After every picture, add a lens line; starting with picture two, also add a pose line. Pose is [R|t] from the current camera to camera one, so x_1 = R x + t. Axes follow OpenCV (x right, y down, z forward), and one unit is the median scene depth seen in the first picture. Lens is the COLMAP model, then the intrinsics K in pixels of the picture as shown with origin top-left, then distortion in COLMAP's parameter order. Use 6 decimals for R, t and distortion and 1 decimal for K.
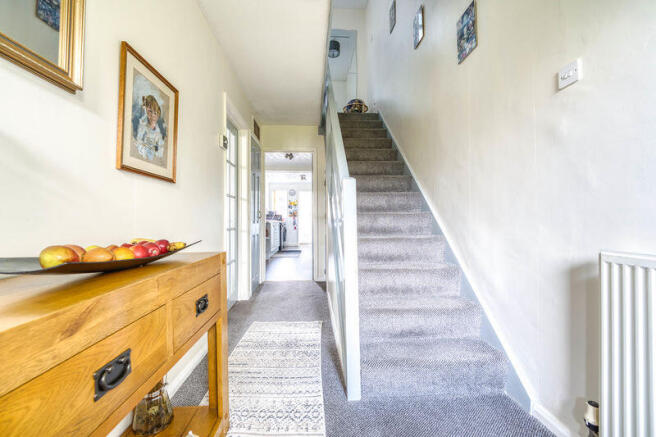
lens RADIAL K [[262.9, 0, 327.1], [0, 262.9, 219.1], [0, 0, 1]] dist [-0.001075, -0.000068]
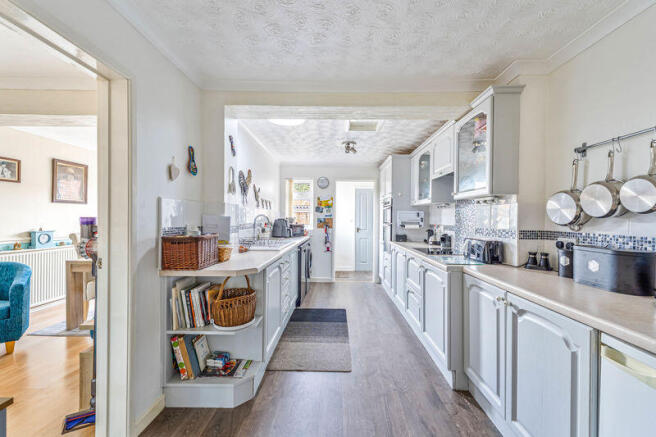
lens RADIAL K [[262.9, 0, 330.1], [0, 262.9, 215.0], [0, 0, 1]] dist [-0.001075, -0.000068]
pose [[0.995996, 0.007683, -0.089064, -0.070449], [-0.007495, 0.999969, 0.002445, -0.036687], [0.089080, -0.001768, 0.996023, 0.468158]]
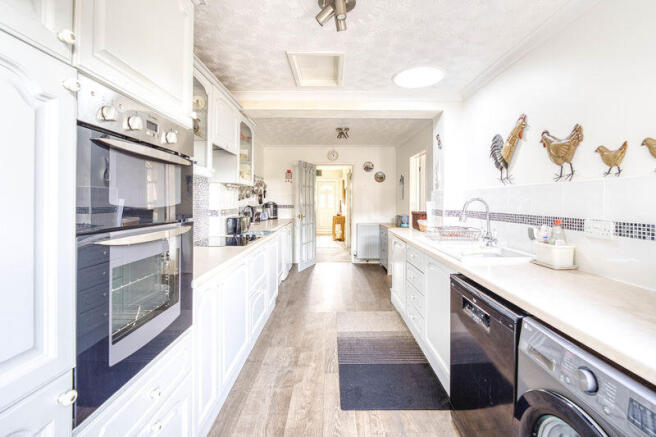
lens RADIAL K [[262.9, 0, 334.2], [0, 262.9, 202.2], [0, 0, 1]] dist [-0.001075, -0.000068]
pose [[-0.998321, -0.002037, 0.057884, -0.092479], [-0.002108, 0.999997, -0.001173, -0.031827], [-0.057881, -0.001293, -0.998323, 1.217960]]
